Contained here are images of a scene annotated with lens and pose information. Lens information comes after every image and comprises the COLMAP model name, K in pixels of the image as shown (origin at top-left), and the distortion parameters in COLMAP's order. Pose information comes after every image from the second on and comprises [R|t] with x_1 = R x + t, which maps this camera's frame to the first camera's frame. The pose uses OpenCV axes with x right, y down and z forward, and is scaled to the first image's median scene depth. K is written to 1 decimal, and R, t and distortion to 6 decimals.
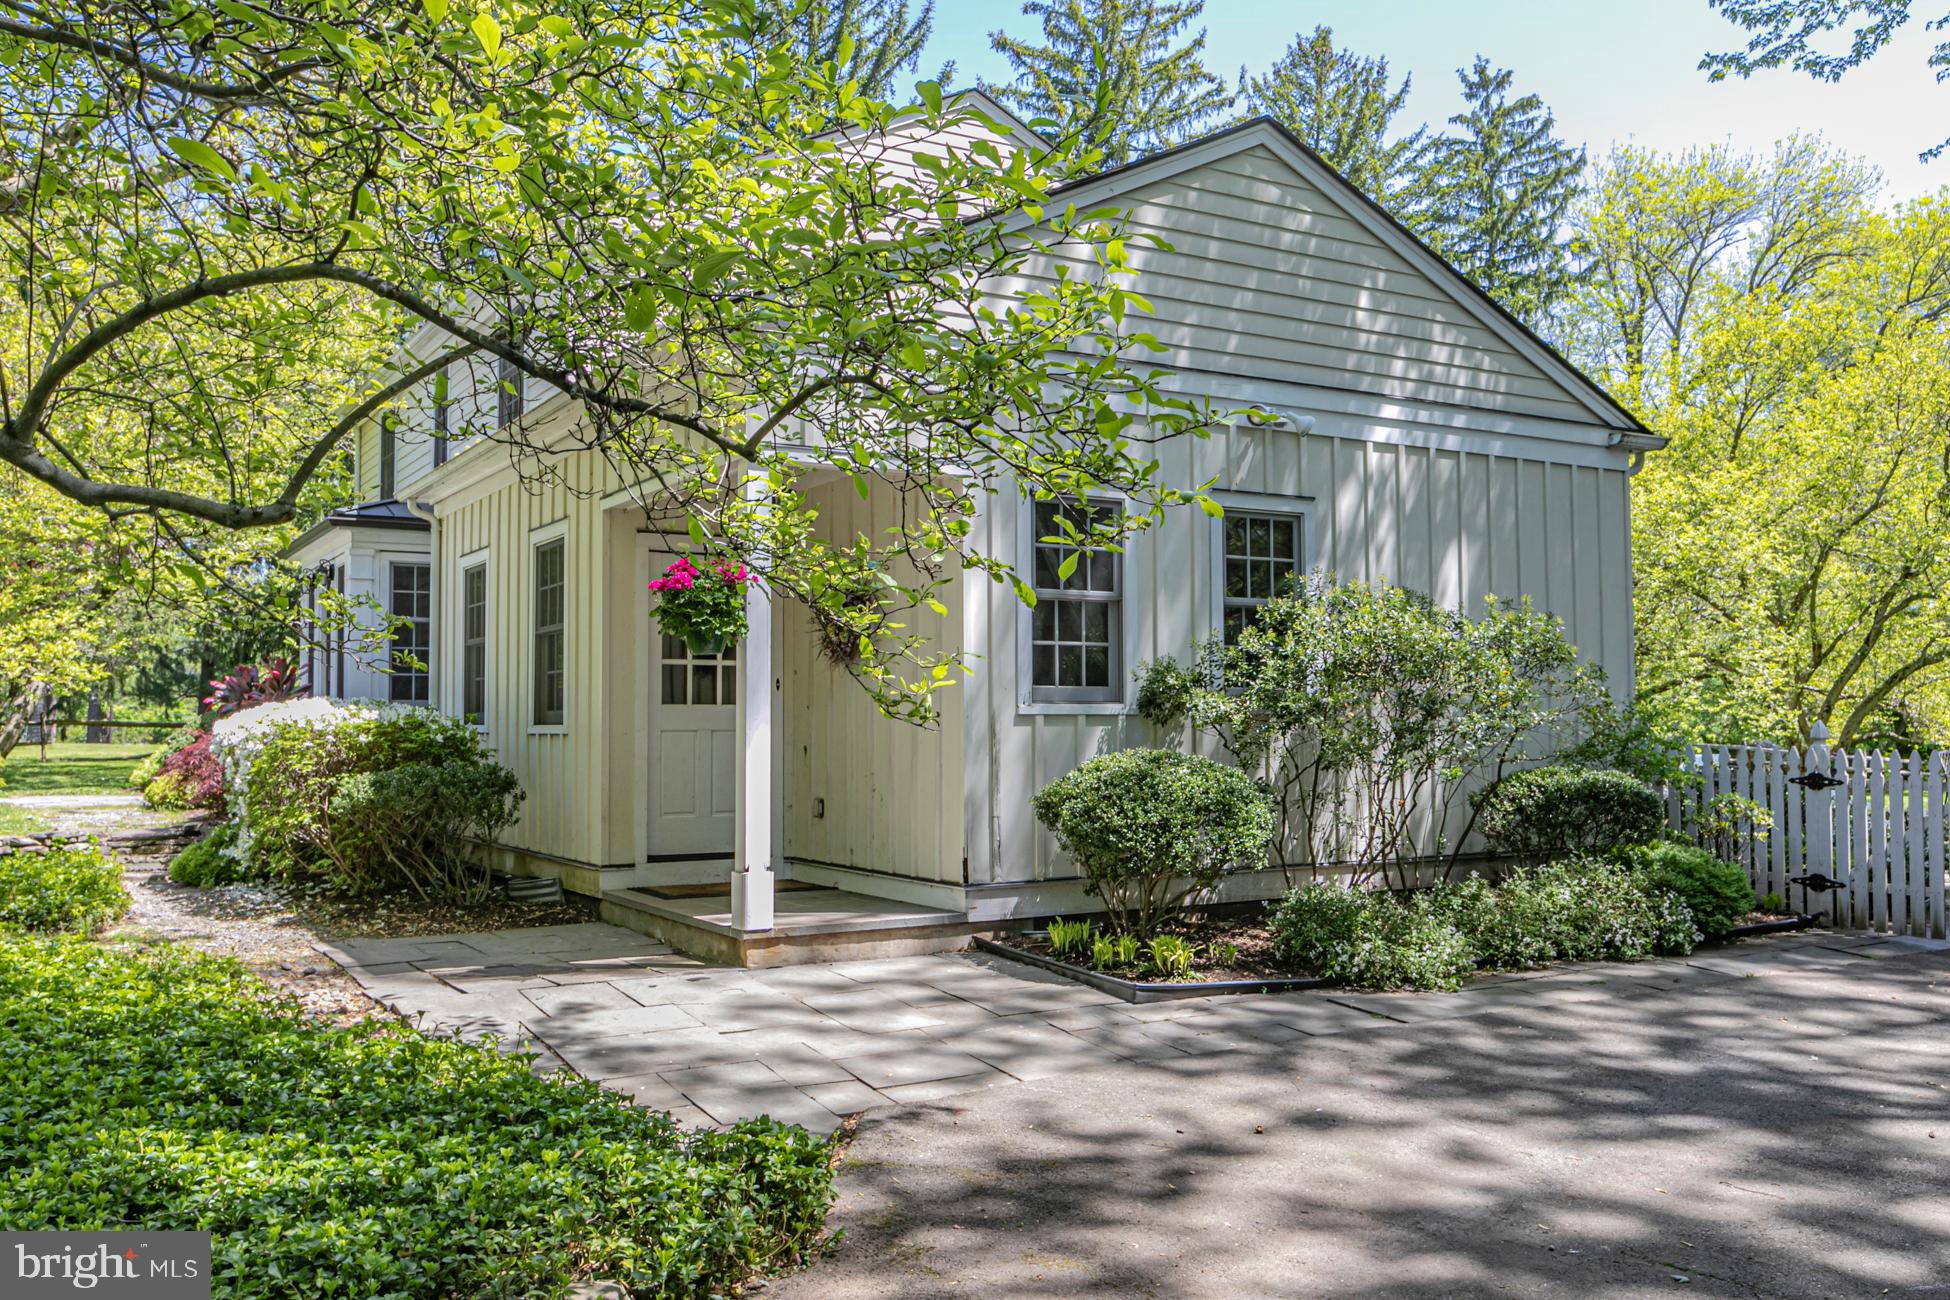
lens RADIAL K [[1654.5, 0, 975.0], [0, 1654.5, 650.0], [0, 0, 1]] dist [0.002087, 0.012618]
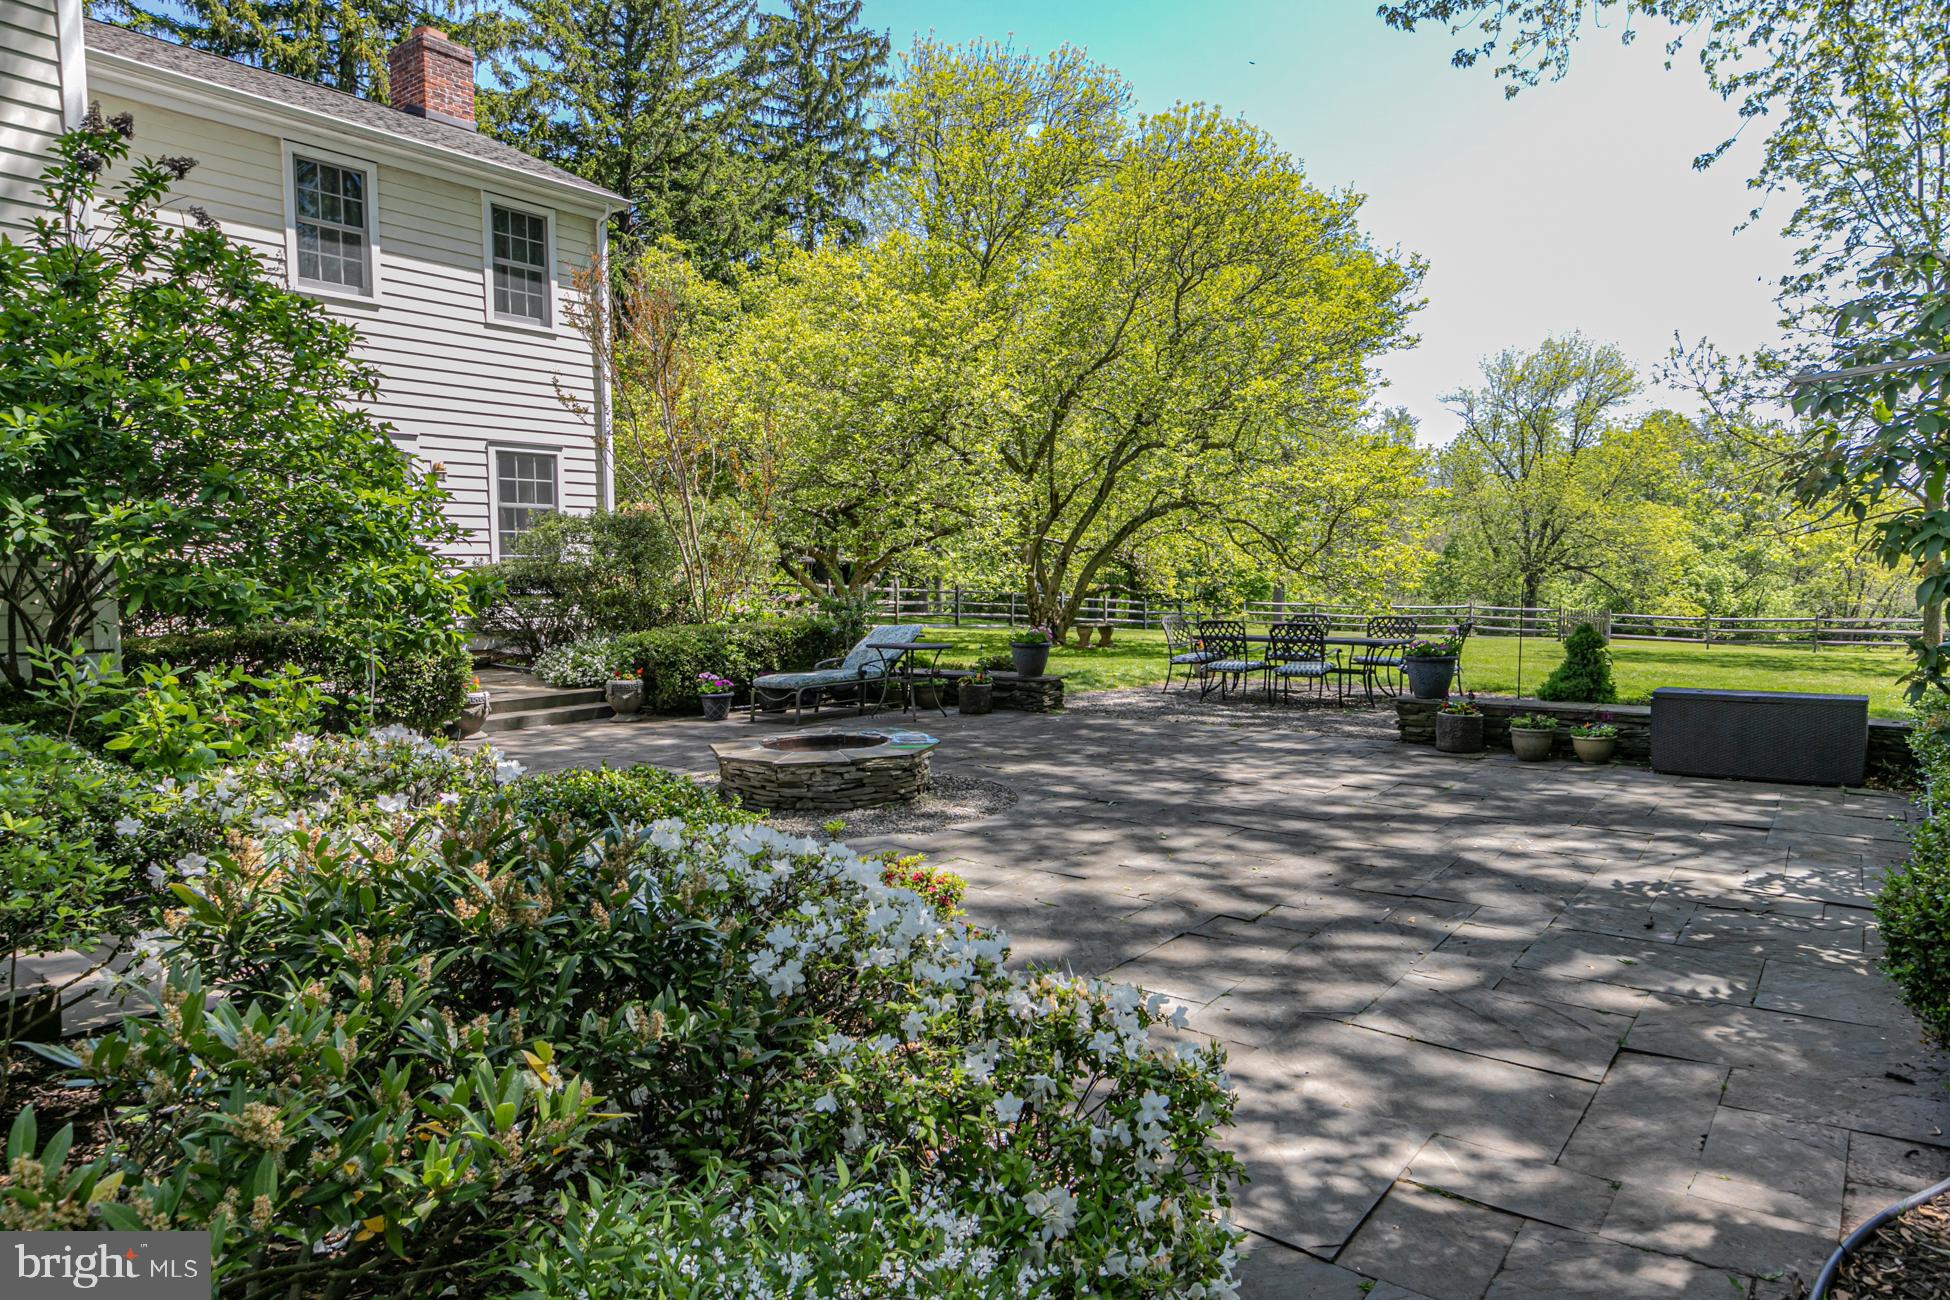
lens RADIAL K [[1268.1, 0, 949.3], [0, 1268.1, 662.0], [0, 0, 1]] dist [-0.005509, -0.001138]
pose [[0.935225, -0.030381, 0.352747, 0.598431], [-0.011313, 0.993239, 0.115538, 0.028311], [-0.353872, -0.112045, 0.928558, 1.035611]]
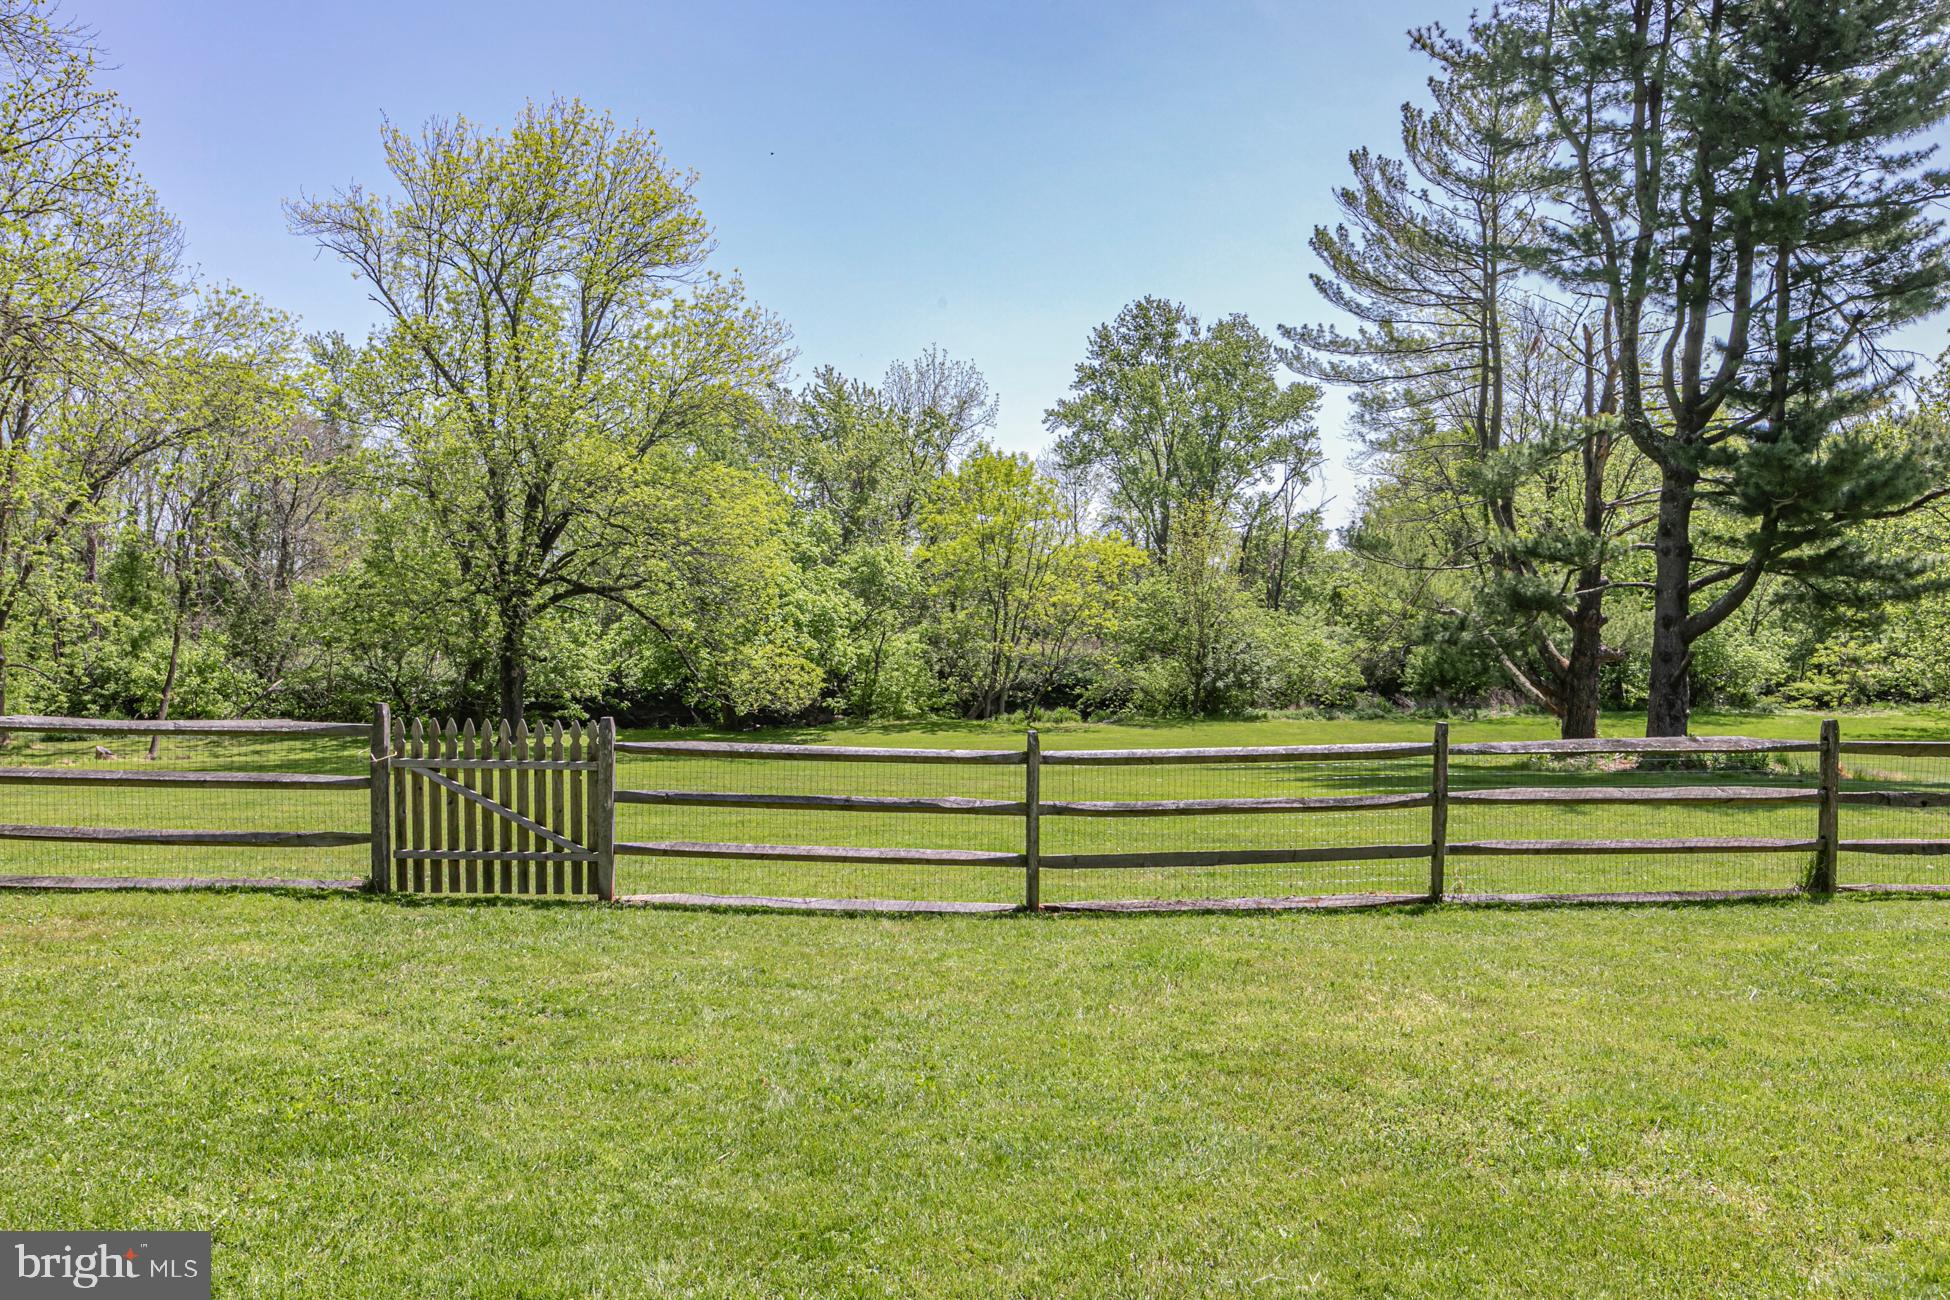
lens RADIAL K [[1493.6, 0, 975.0], [0, 1493.6, 650.0], [0, 0, 1]] dist [0.002987, 0.000741]
pose [[0.496320, -0.021350, 0.867877, 3.442507], [-0.044953, 0.997724, 0.050252, 0.206418], [-0.866975, -0.063955, 0.494231, 3.567883]]
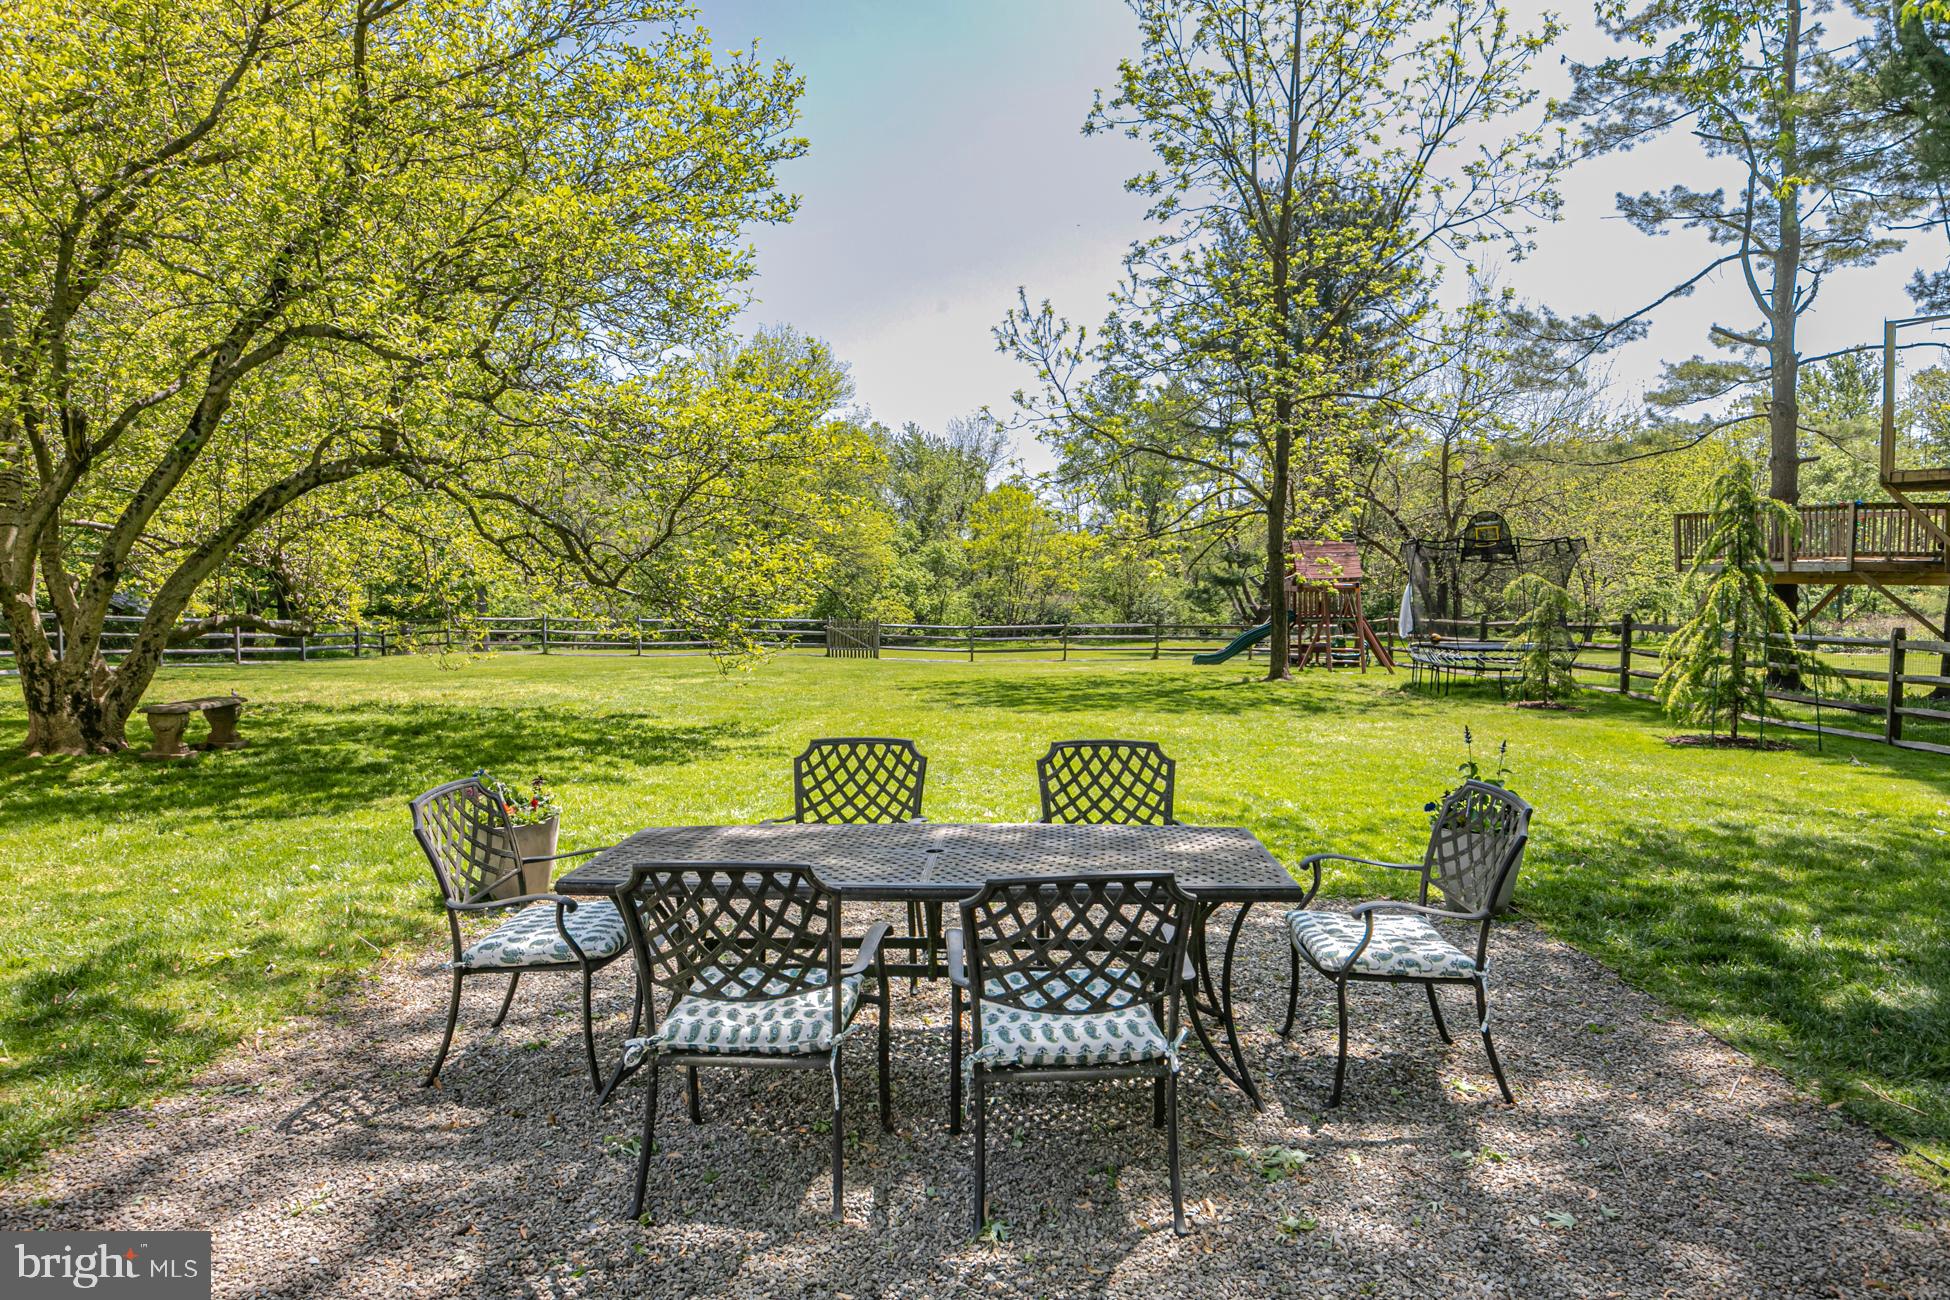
lens RADIAL K [[1268.1, 0, 949.3], [0, 1268.1, 662.0], [0, 0, 1]] dist [-0.005509, -0.001138]
pose [[0.549167, -0.061356, 0.833458, 1.149482], [-0.042087, 0.994005, 0.100907, 0.052780], [-0.834652, -0.090493, 0.543292, 2.028166]]
